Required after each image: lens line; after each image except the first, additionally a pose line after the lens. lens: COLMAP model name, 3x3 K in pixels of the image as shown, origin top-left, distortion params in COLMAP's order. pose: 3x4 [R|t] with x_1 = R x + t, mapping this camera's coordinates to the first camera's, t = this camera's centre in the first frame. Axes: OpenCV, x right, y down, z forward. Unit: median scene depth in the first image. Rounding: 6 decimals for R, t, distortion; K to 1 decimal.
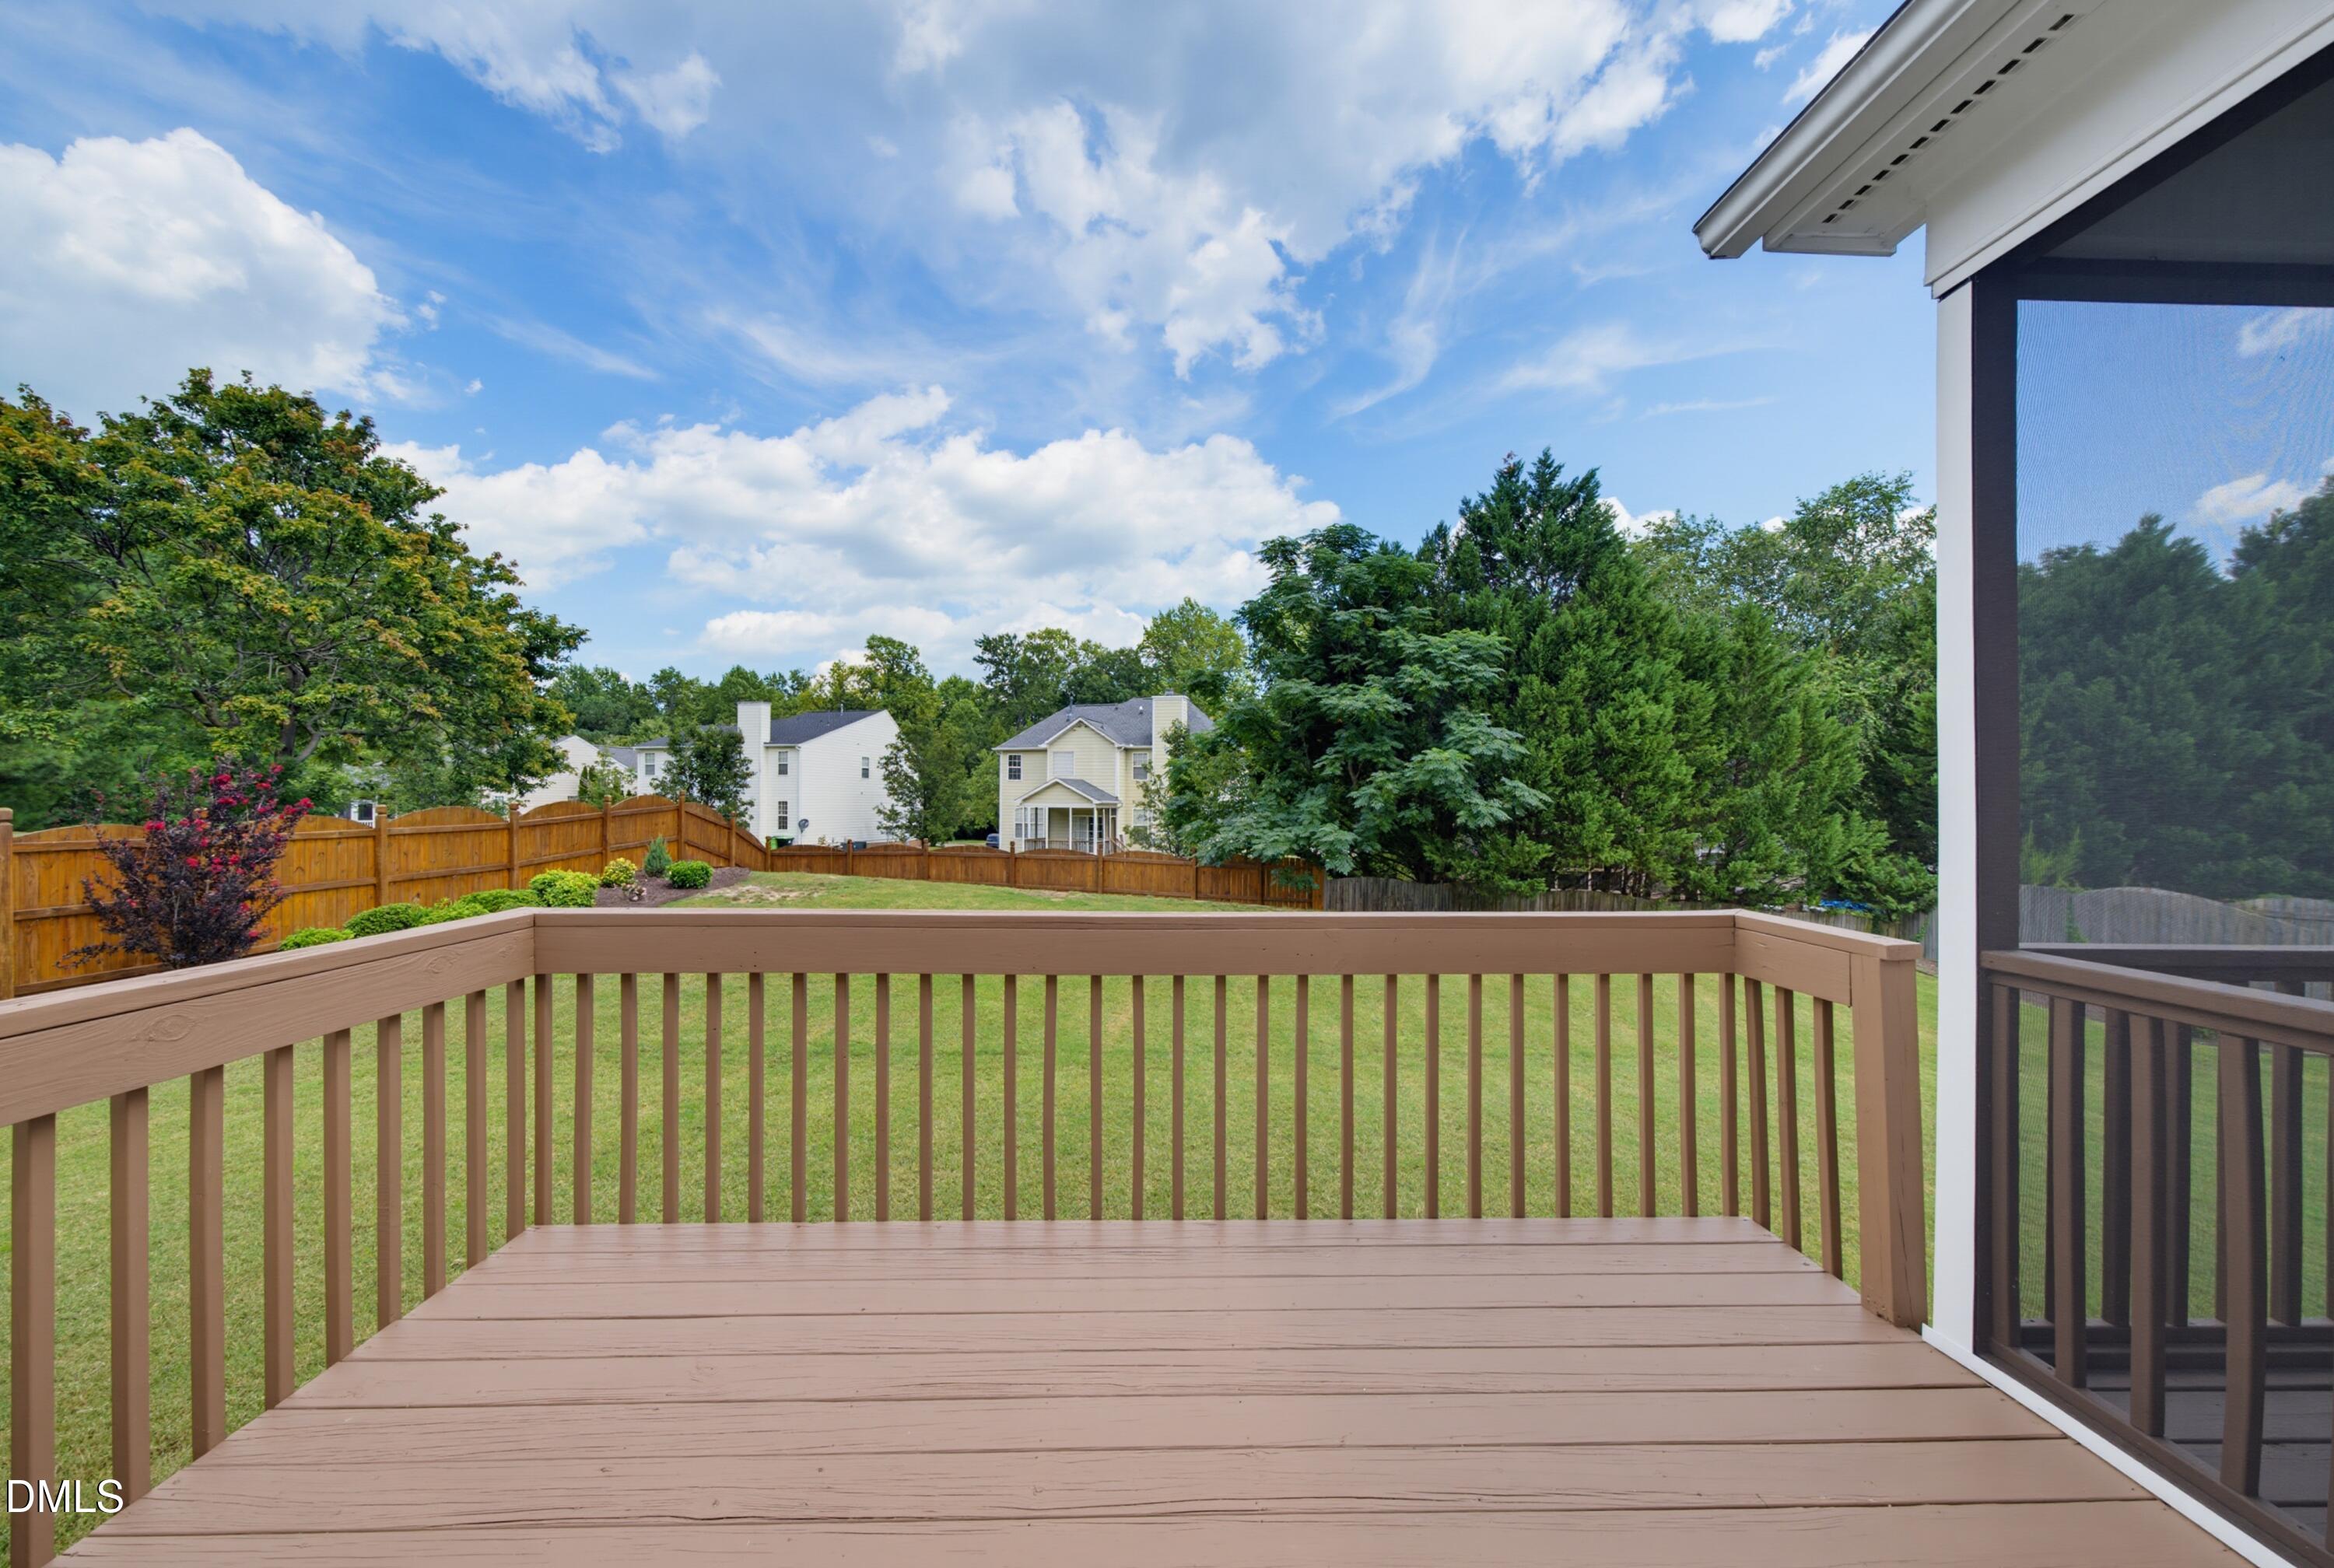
lens RADIAL K [[823.3, 0, 1170.8], [0, 823.3, 814.7], [0, 0, 1]] dist [0.001419, 0.000171]
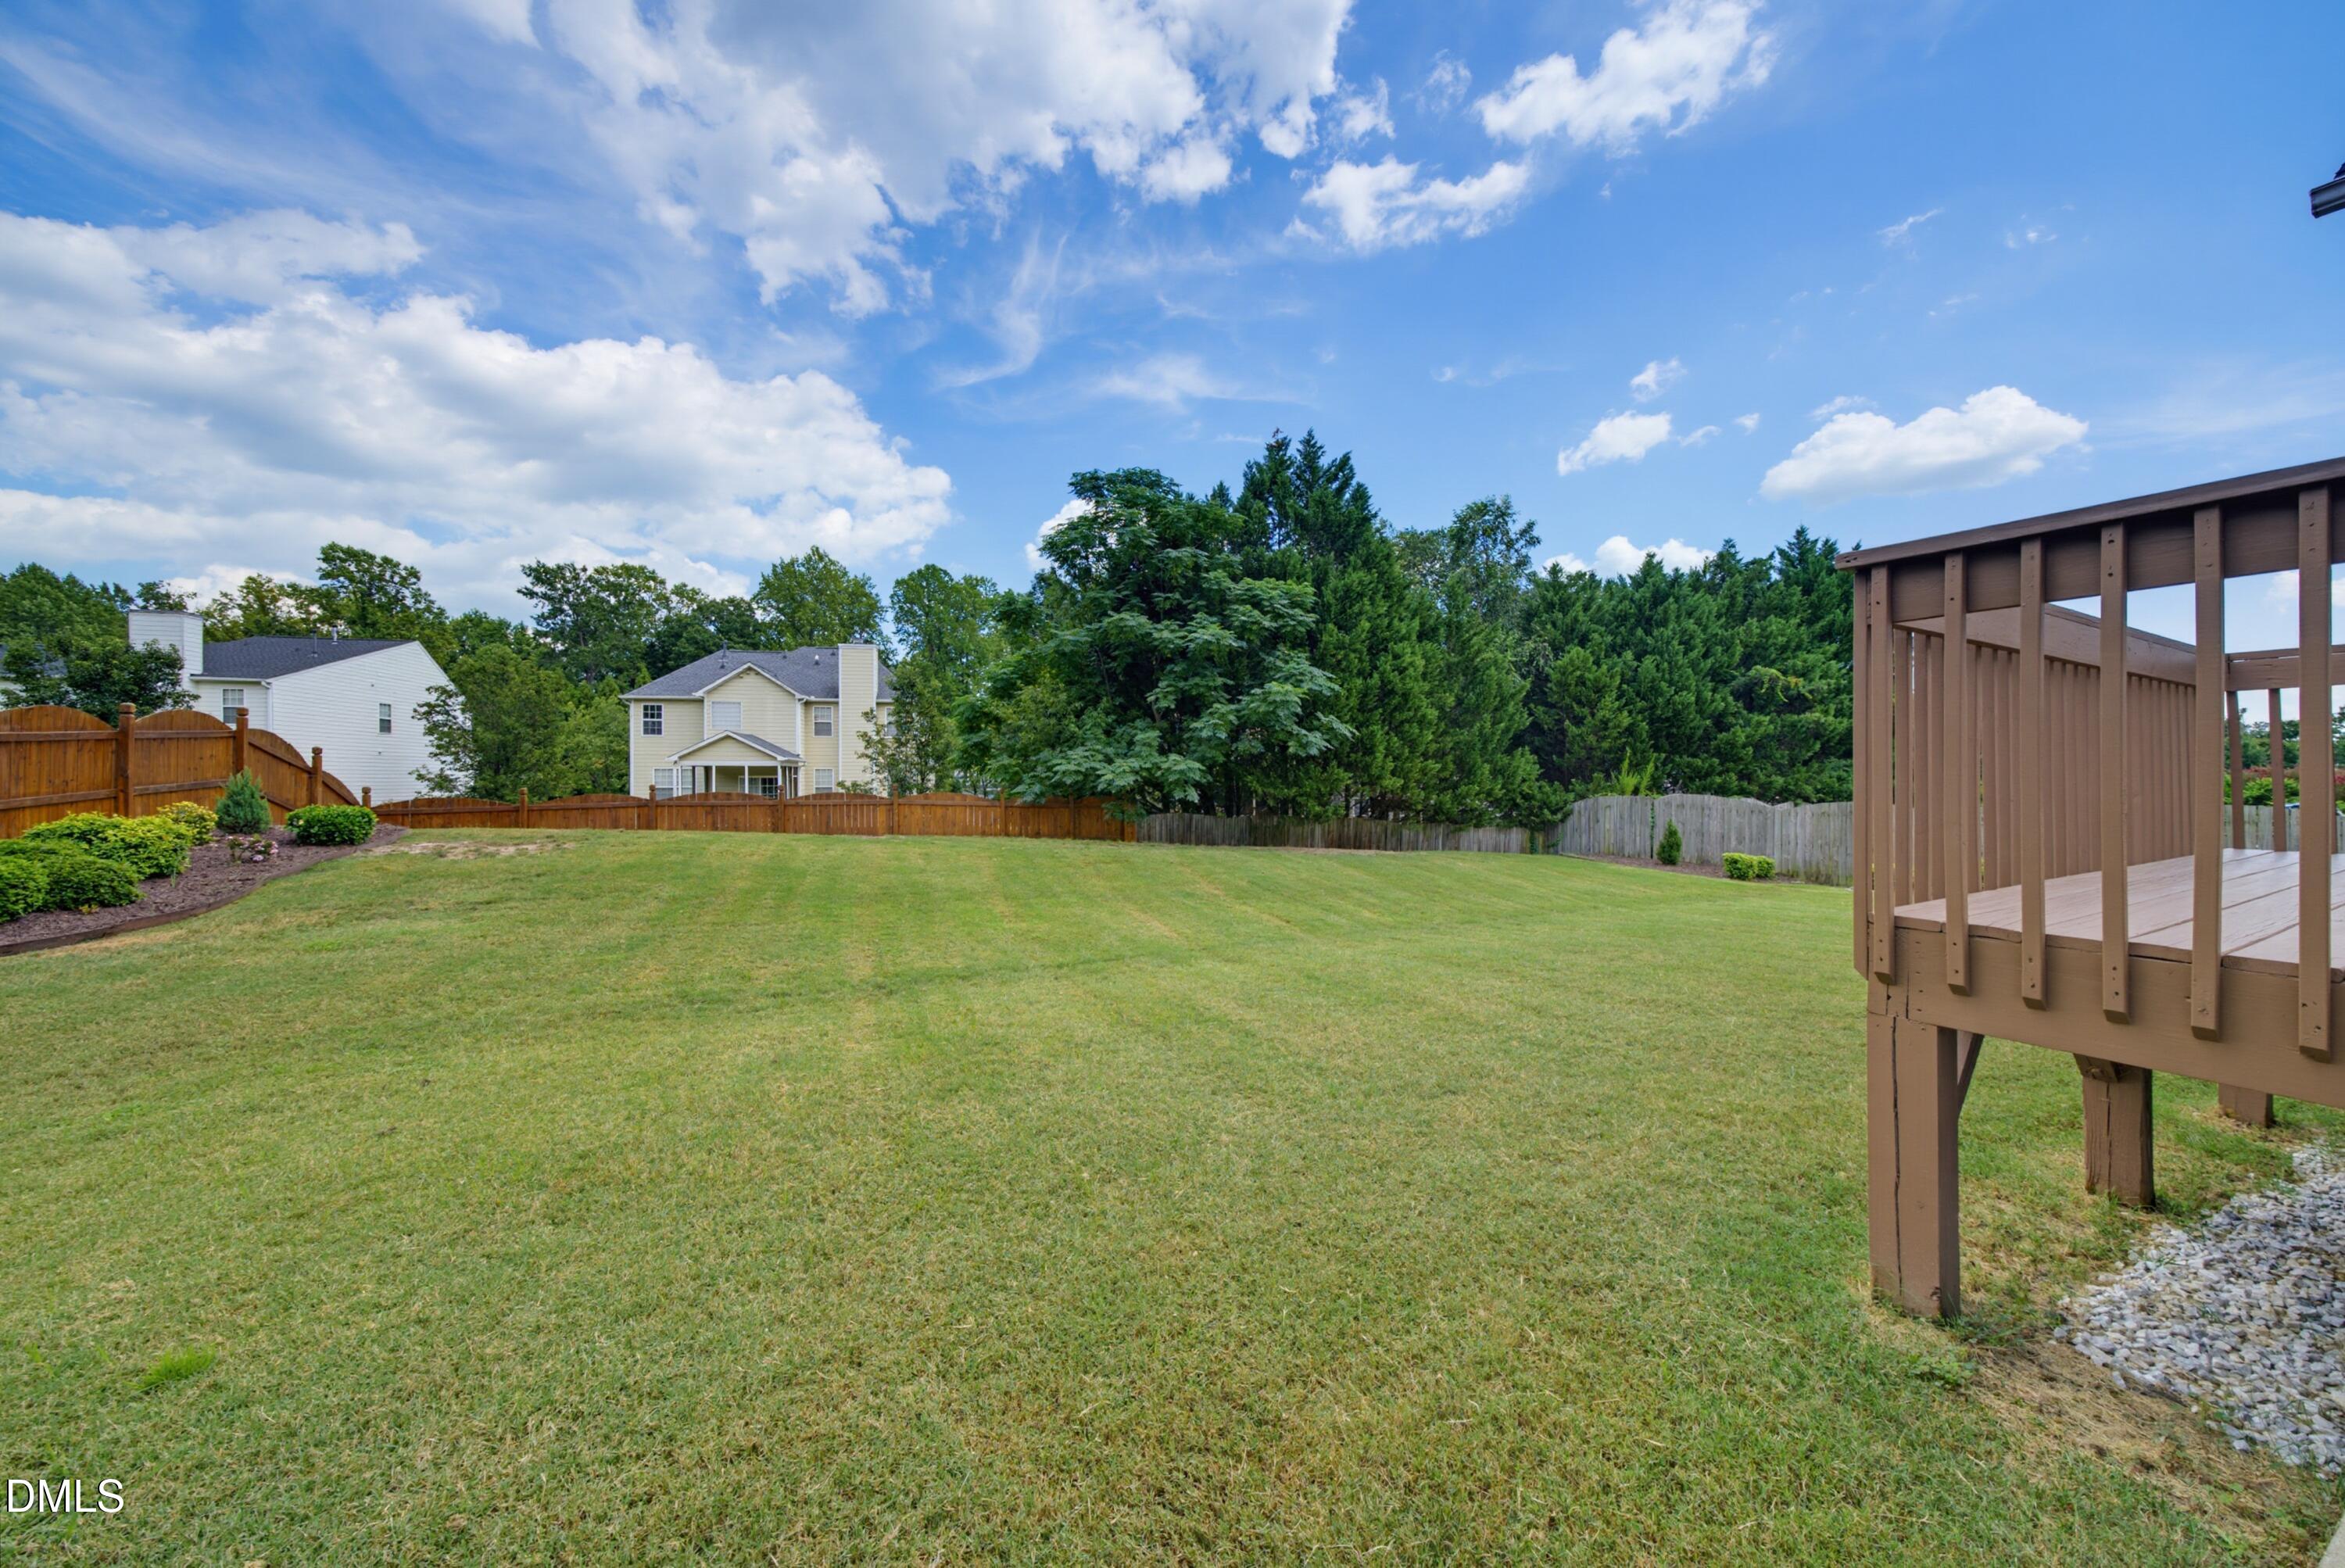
lens RADIAL K [[828.5, 0, 1164.6], [0, 828.5, 796.8], [0, 0, 1]] dist [-0.023658, 0.014571]
pose [[0.879877, -0.018358, 0.474847, -0.115619], [0.018822, 0.999816, 0.003776, 0.022410], [-0.474829, 0.005615, 0.880060, 0.041864]]
